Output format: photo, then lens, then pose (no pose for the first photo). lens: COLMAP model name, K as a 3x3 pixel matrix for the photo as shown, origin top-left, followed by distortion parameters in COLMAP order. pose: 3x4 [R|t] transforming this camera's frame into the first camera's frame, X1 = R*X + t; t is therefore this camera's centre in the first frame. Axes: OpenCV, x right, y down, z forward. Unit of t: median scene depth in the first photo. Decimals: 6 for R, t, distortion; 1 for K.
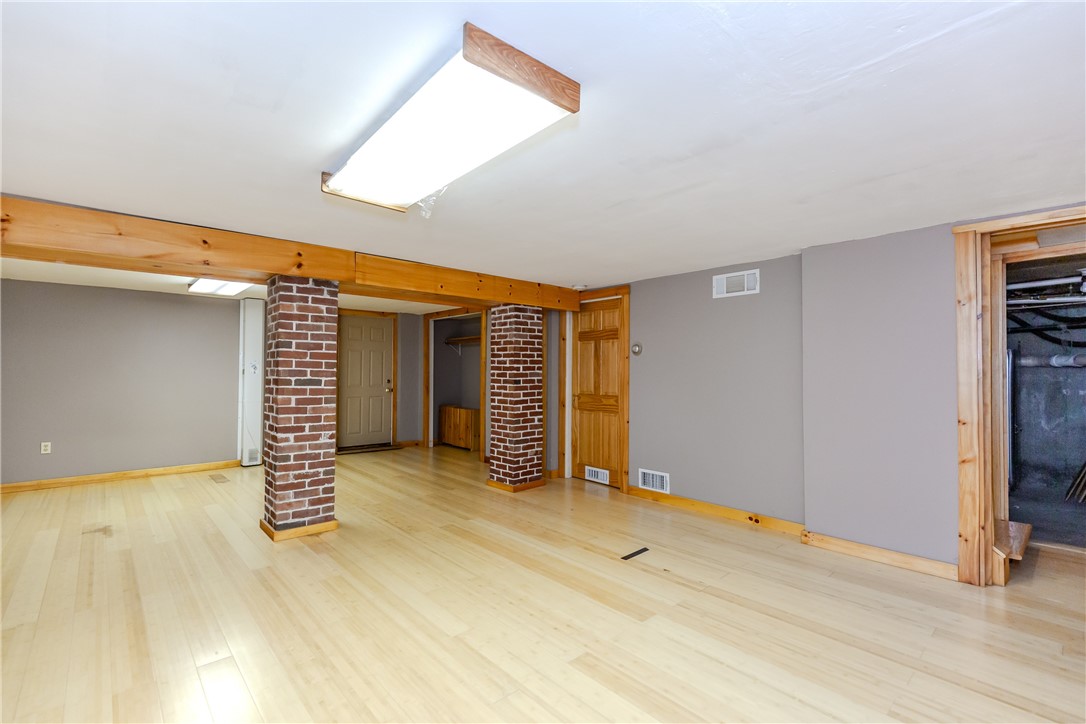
lens RADIAL K [[483.8, 0, 544.7], [0, 483.8, 365.3], [0, 0, 1]] dist [0.008077, -0.000165]
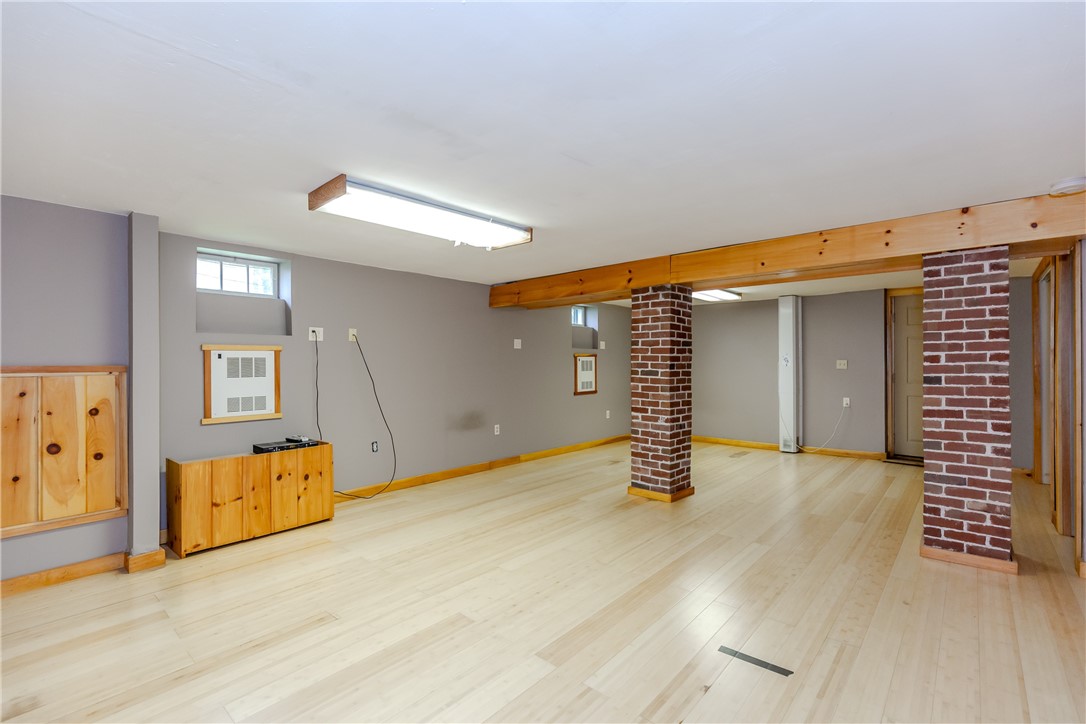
lens RADIAL K [[483.8, 0, 544.7], [0, 483.8, 365.3], [0, 0, 1]] dist [0.008077, -0.000165]
pose [[0.110447, 0.000373, -0.993882, 0.684978], [0.014480, 0.999893, 0.001985, 0.009672], [0.993777, -0.014611, 0.110430, 0.602566]]
